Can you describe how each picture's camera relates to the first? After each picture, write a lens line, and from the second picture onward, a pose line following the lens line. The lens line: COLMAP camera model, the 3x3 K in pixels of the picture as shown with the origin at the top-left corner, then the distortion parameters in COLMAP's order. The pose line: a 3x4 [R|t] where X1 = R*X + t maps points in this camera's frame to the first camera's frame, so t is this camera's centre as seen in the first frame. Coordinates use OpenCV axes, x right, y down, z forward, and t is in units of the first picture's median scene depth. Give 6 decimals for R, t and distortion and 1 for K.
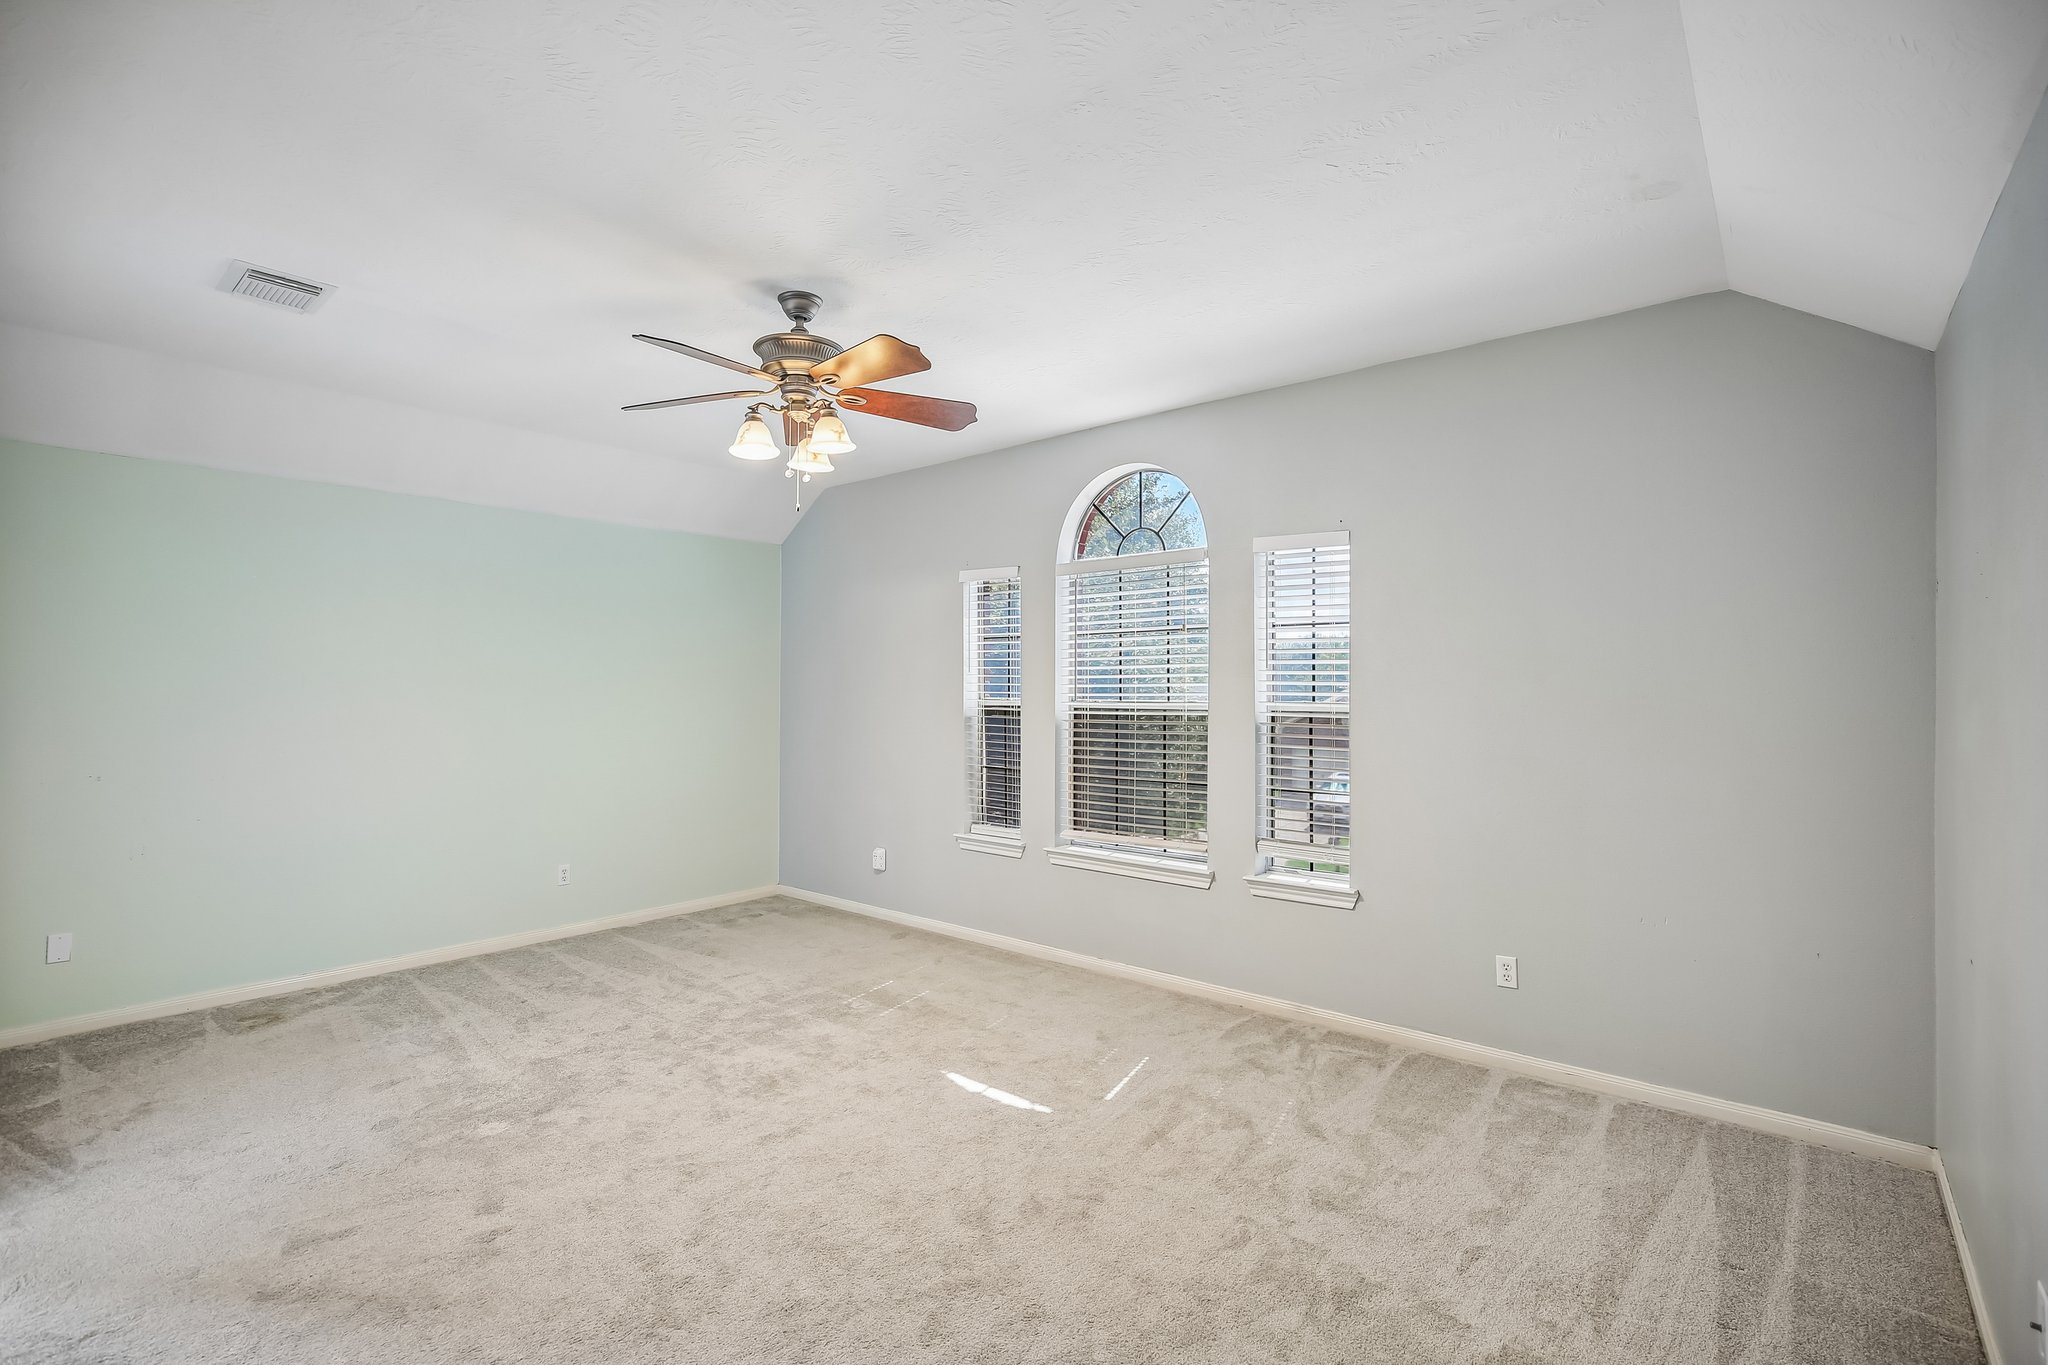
lens RADIAL K [[931.2, 0, 1024.0], [0, 931.2, 682.5], [0, 0, 1]] dist [-0.000621, 0.000464]
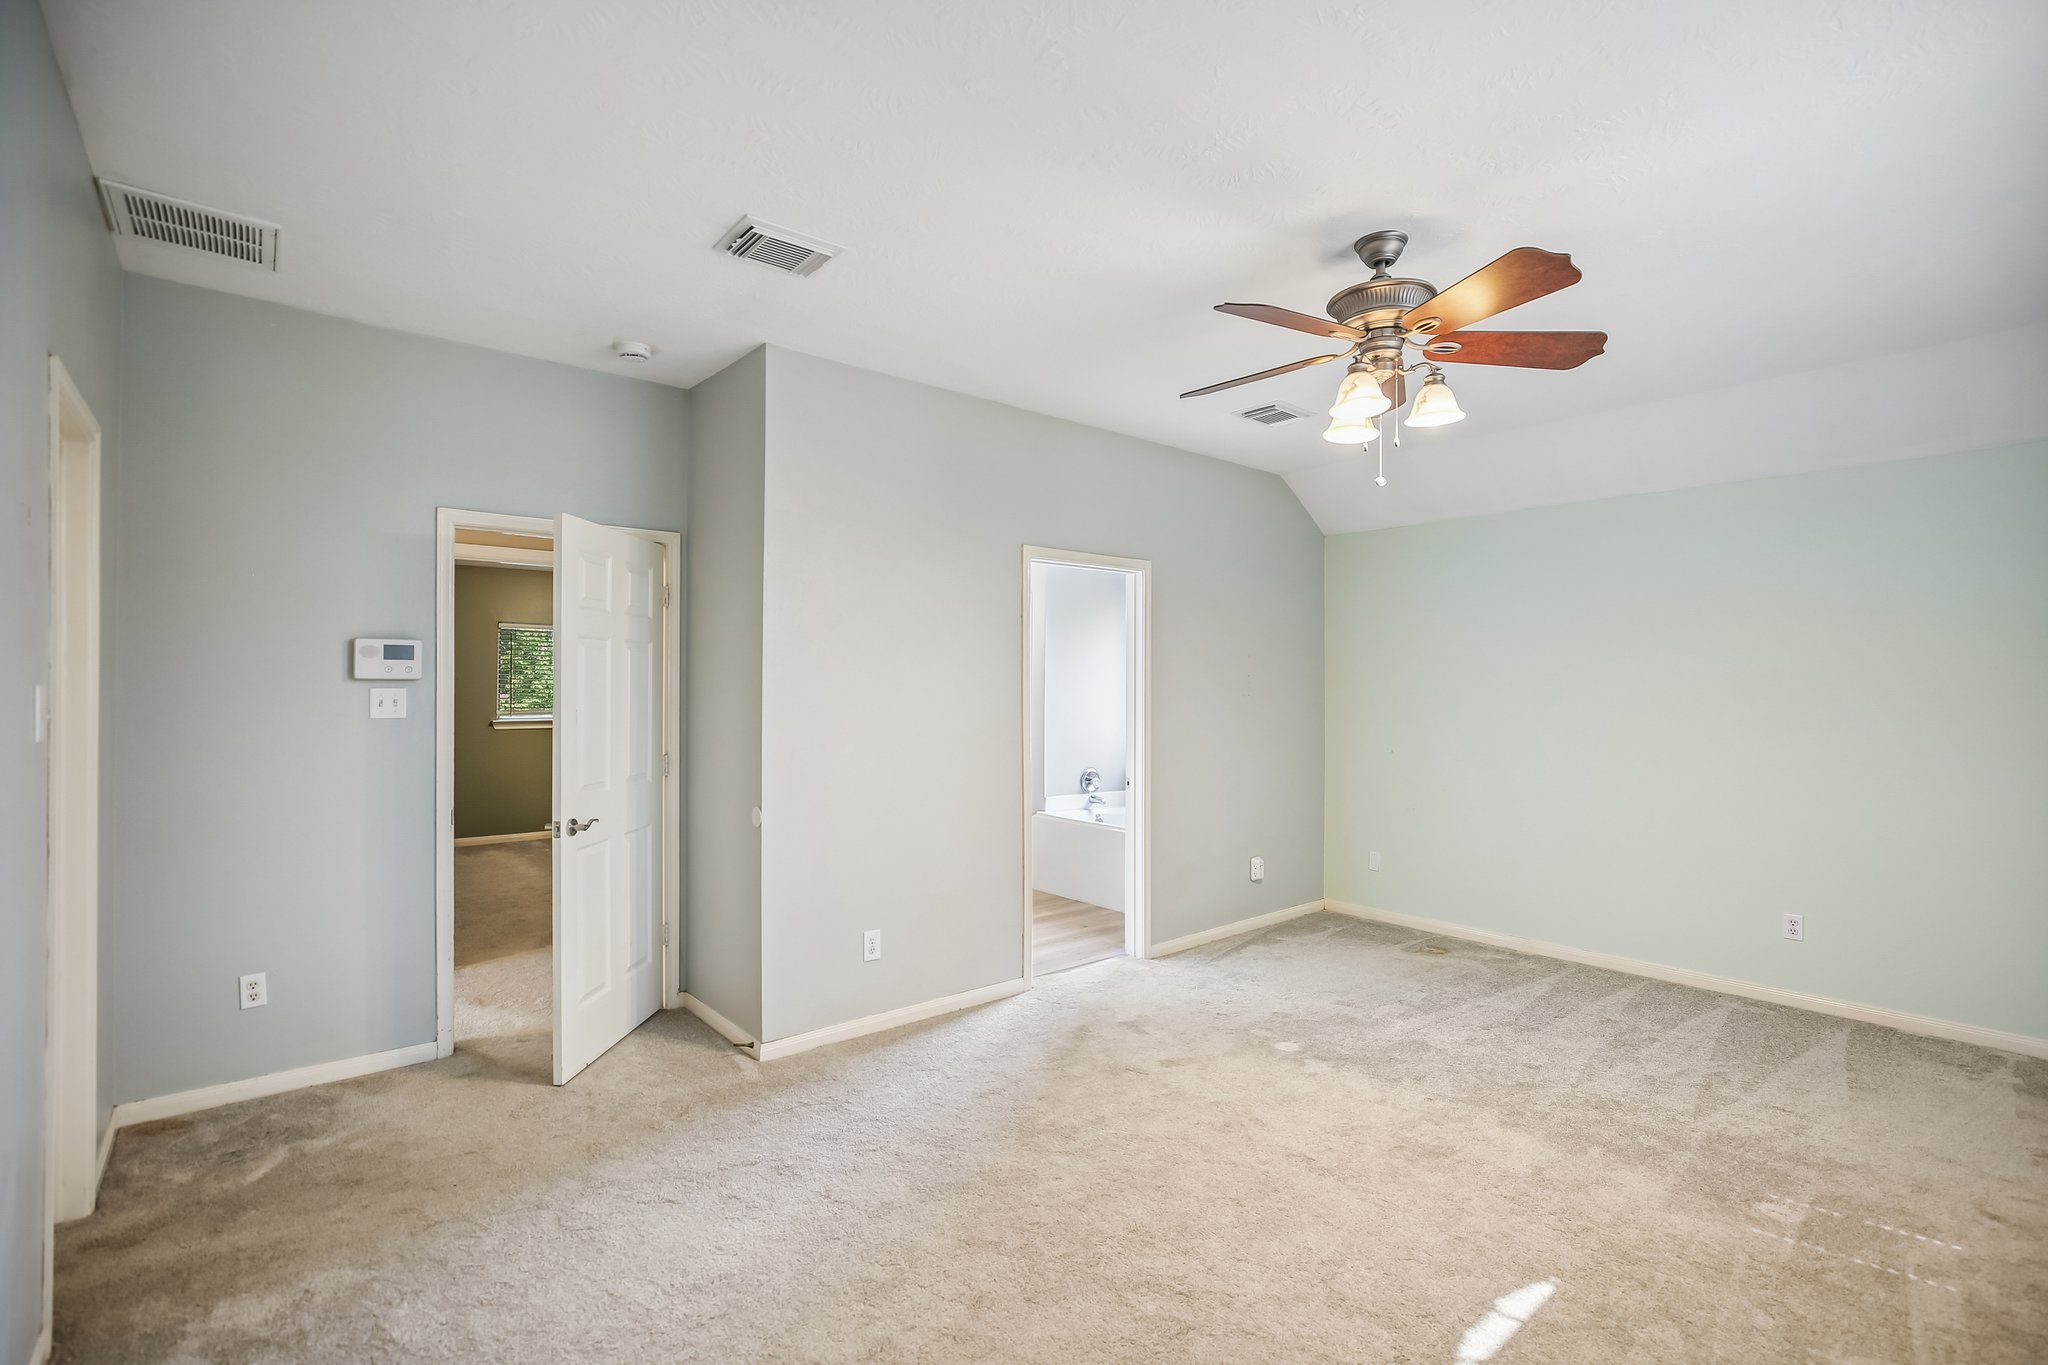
lens RADIAL K [[948.0, 0, 1013.2], [0, 948.0, 690.4], [0, 0, 1]] dist [-0.026001, 0.001035]
pose [[-0.173768, 0.003079, -0.984782, 0.578878], [-0.001436, 0.999993, 0.003380, 0.003914], [0.984786, 0.002001, -0.173762, 0.694180]]
